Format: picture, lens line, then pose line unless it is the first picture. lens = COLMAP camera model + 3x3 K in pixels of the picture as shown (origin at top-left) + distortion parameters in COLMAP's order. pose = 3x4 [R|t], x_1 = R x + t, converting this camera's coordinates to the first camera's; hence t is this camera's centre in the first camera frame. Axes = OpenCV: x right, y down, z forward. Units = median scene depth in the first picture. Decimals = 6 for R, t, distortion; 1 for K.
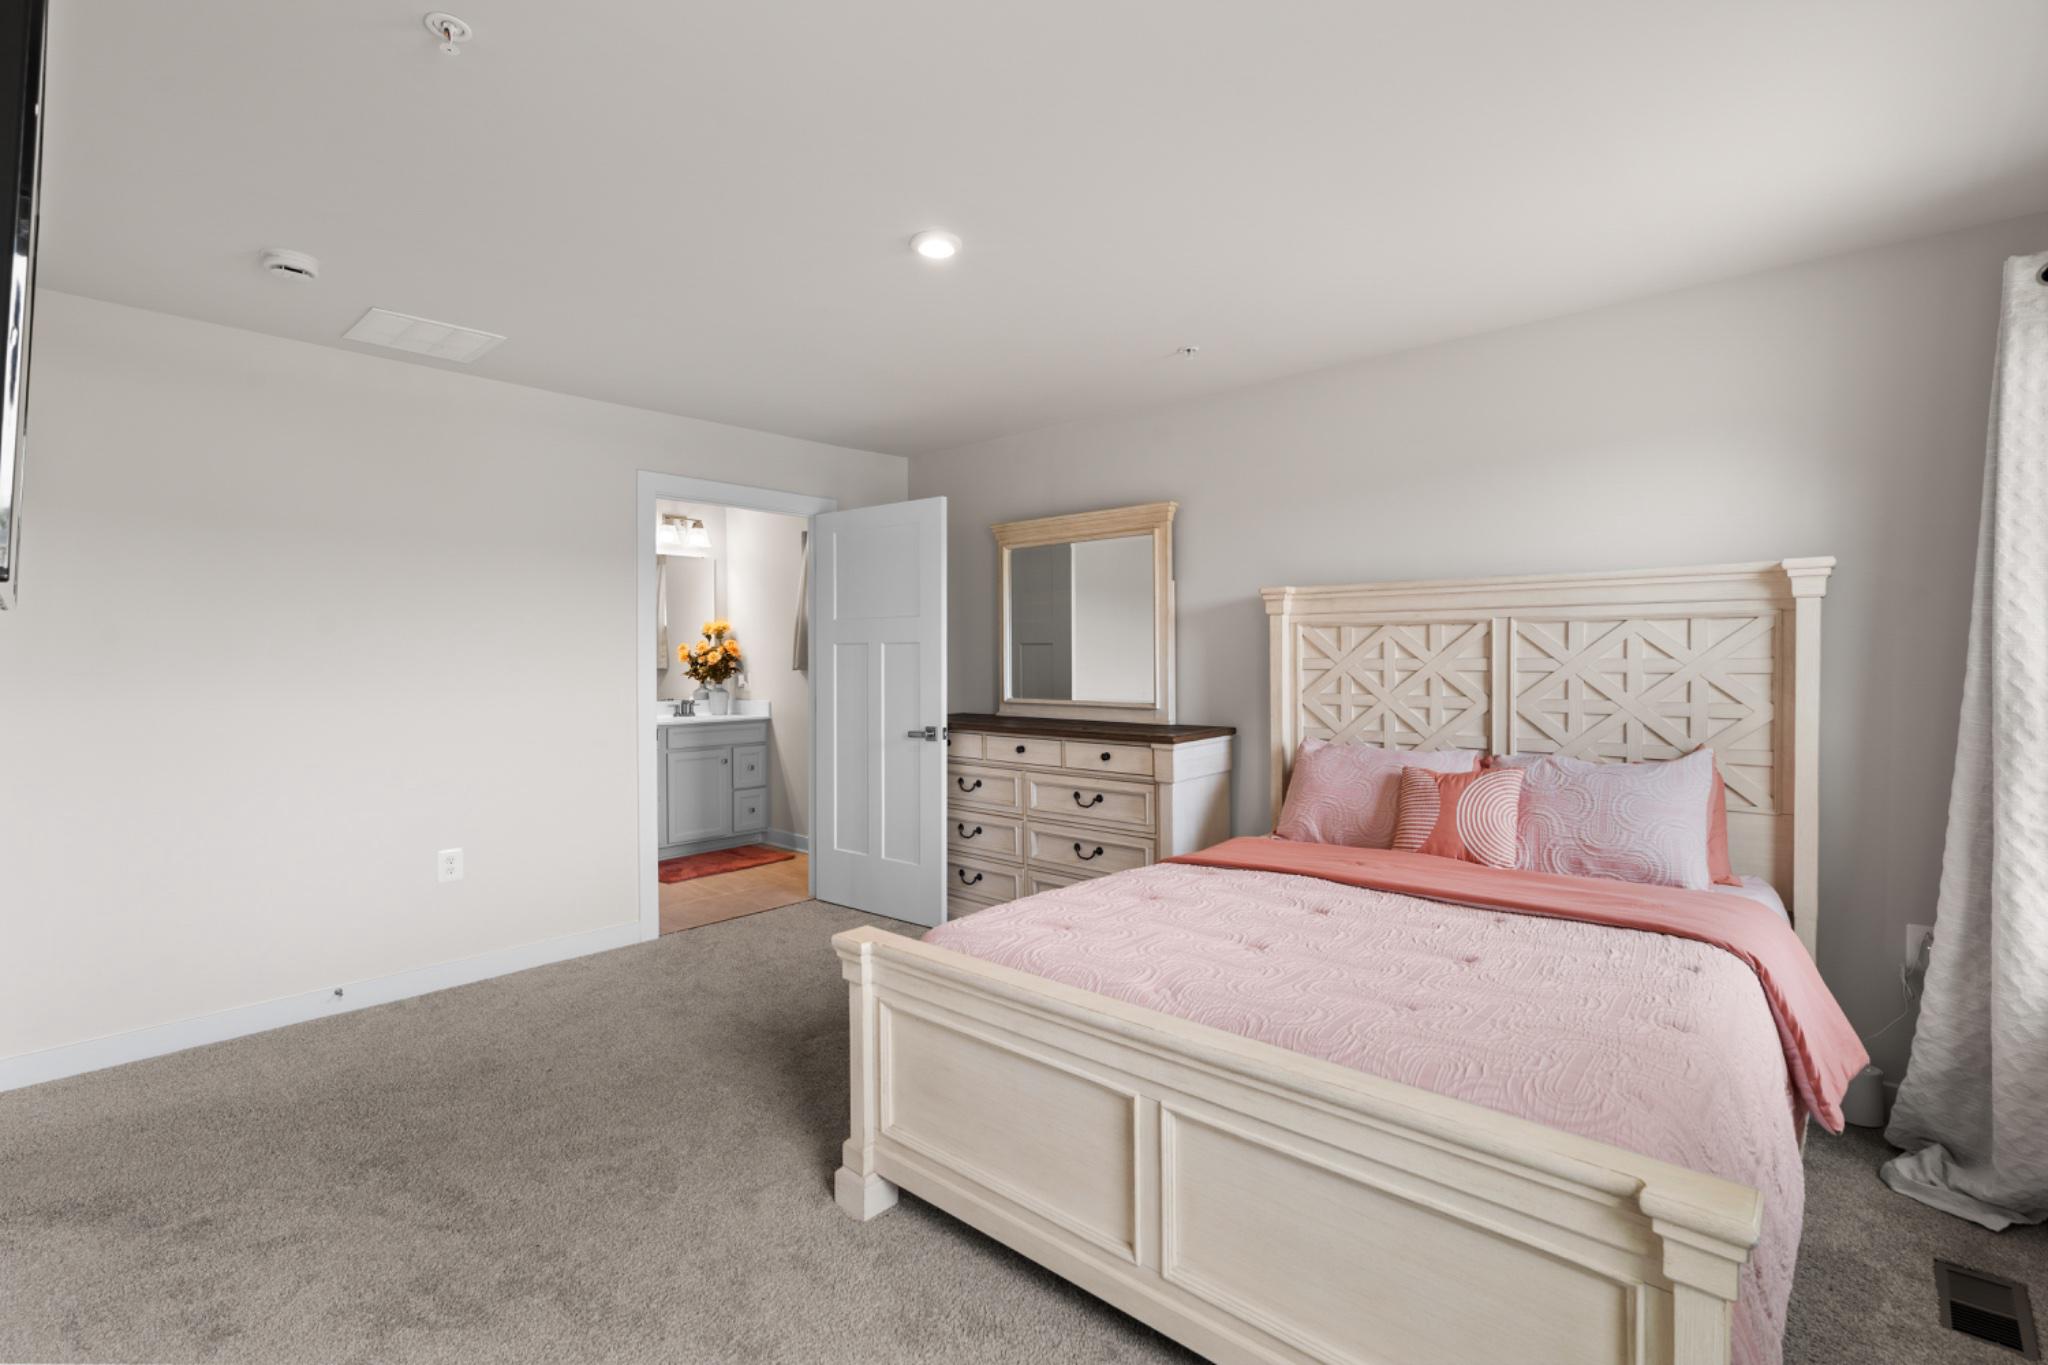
lens RADIAL K [[931.6, 0, 1009.8], [0, 931.6, 672.9], [0, 0, 1]] dist [0.000966, 0.000710]
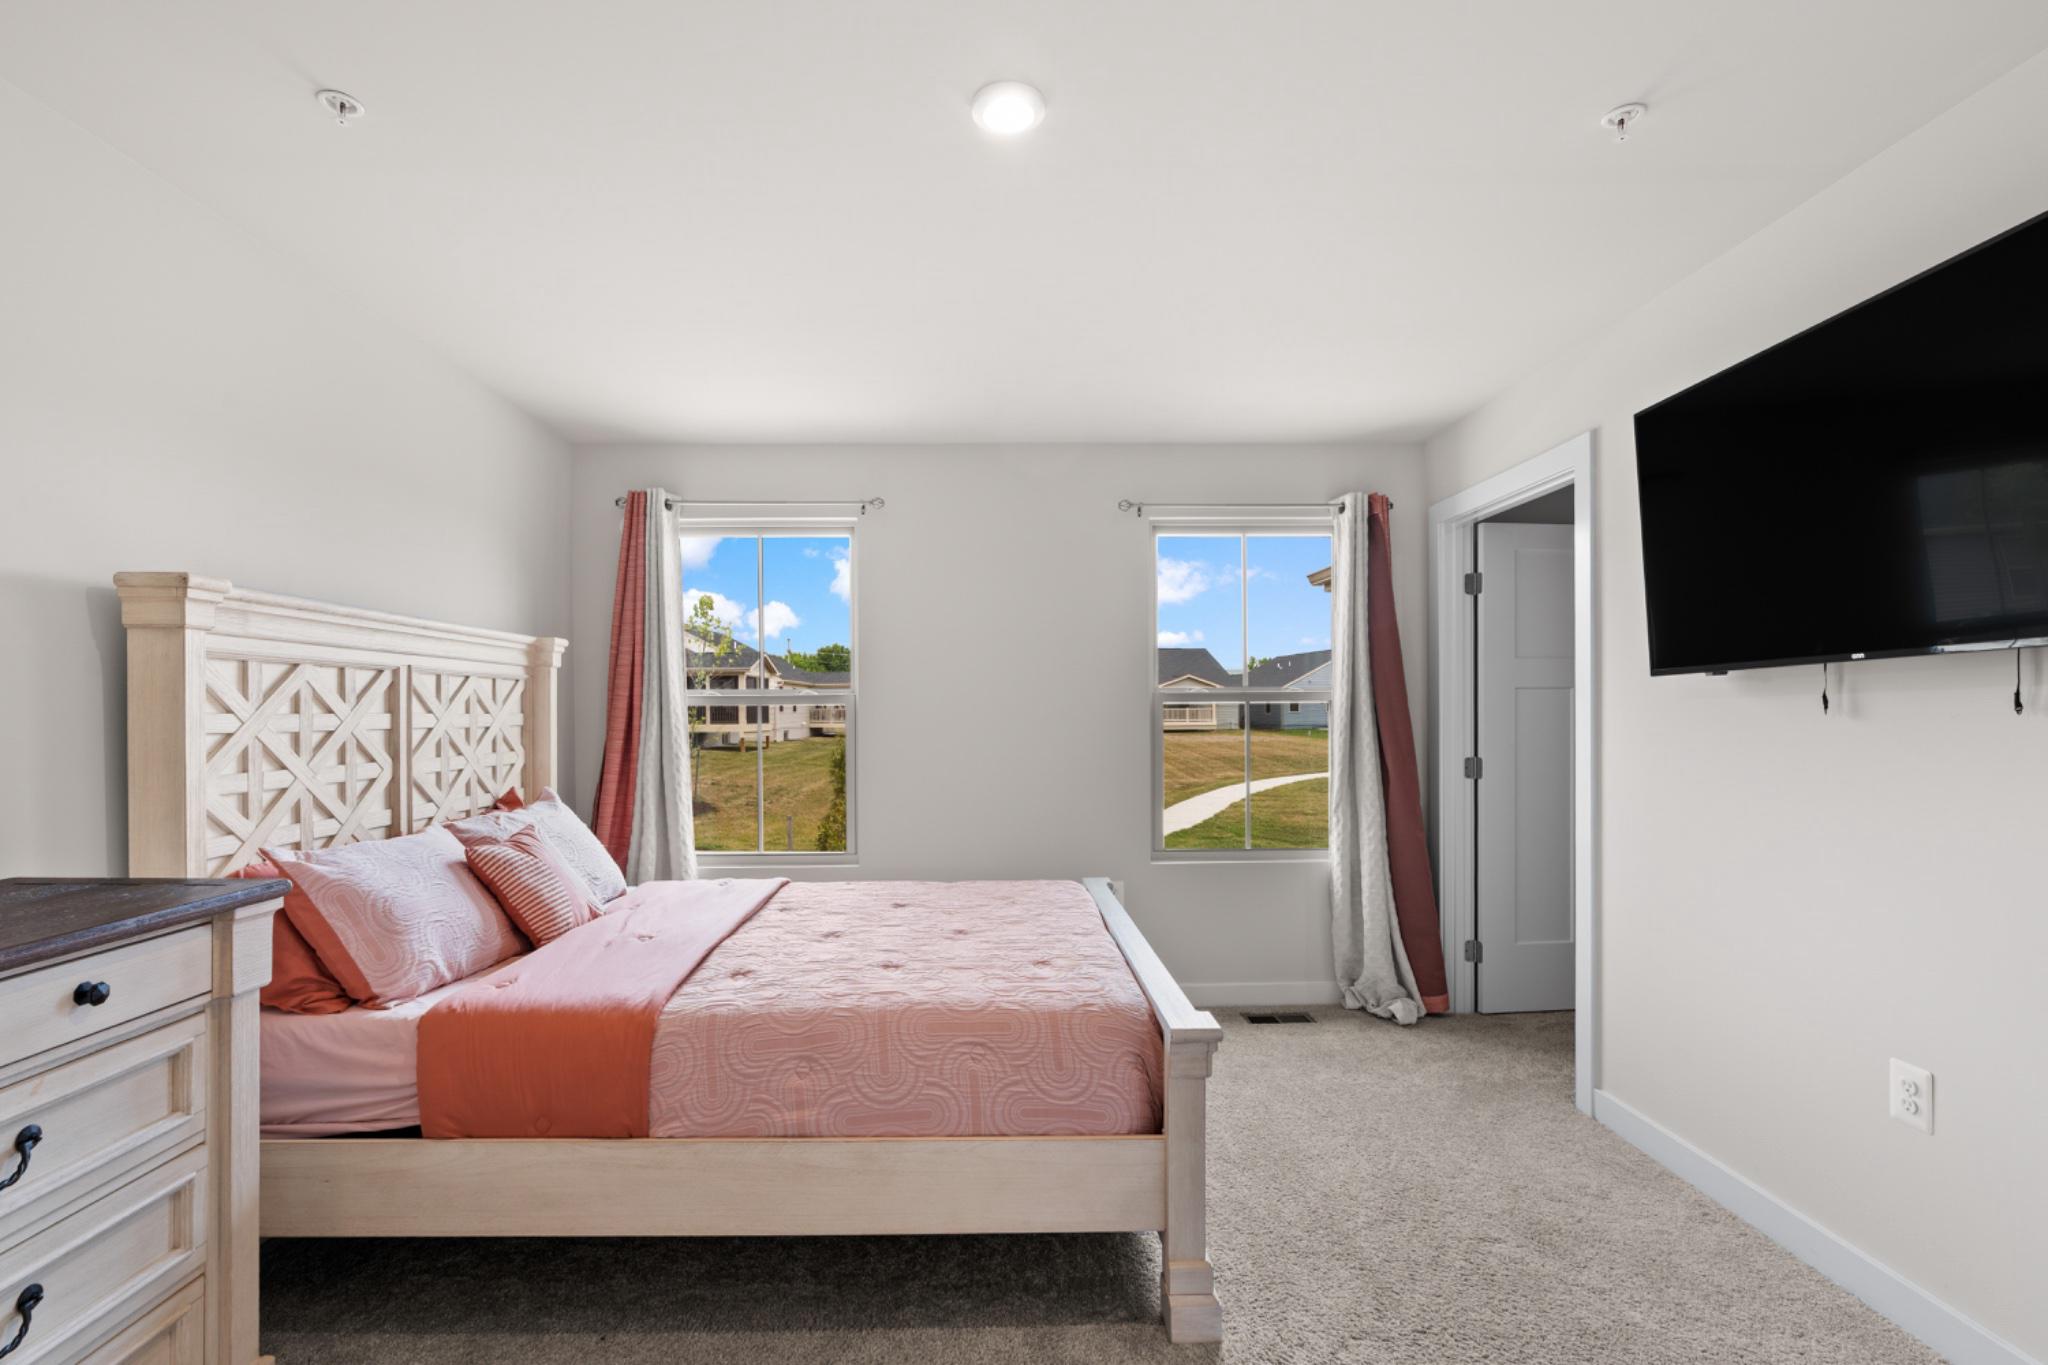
lens RADIAL K [[931.6, 0, 1013.9], [0, 931.6, 699.3], [0, 0, 1]] dist [0.000966, 0.000710]
pose [[-0.672418, 0.012123, 0.740072, -0.448971], [0.011625, 0.999916, -0.005817, -0.016906], [-0.740080, 0.004692, -0.672502, 1.125238]]
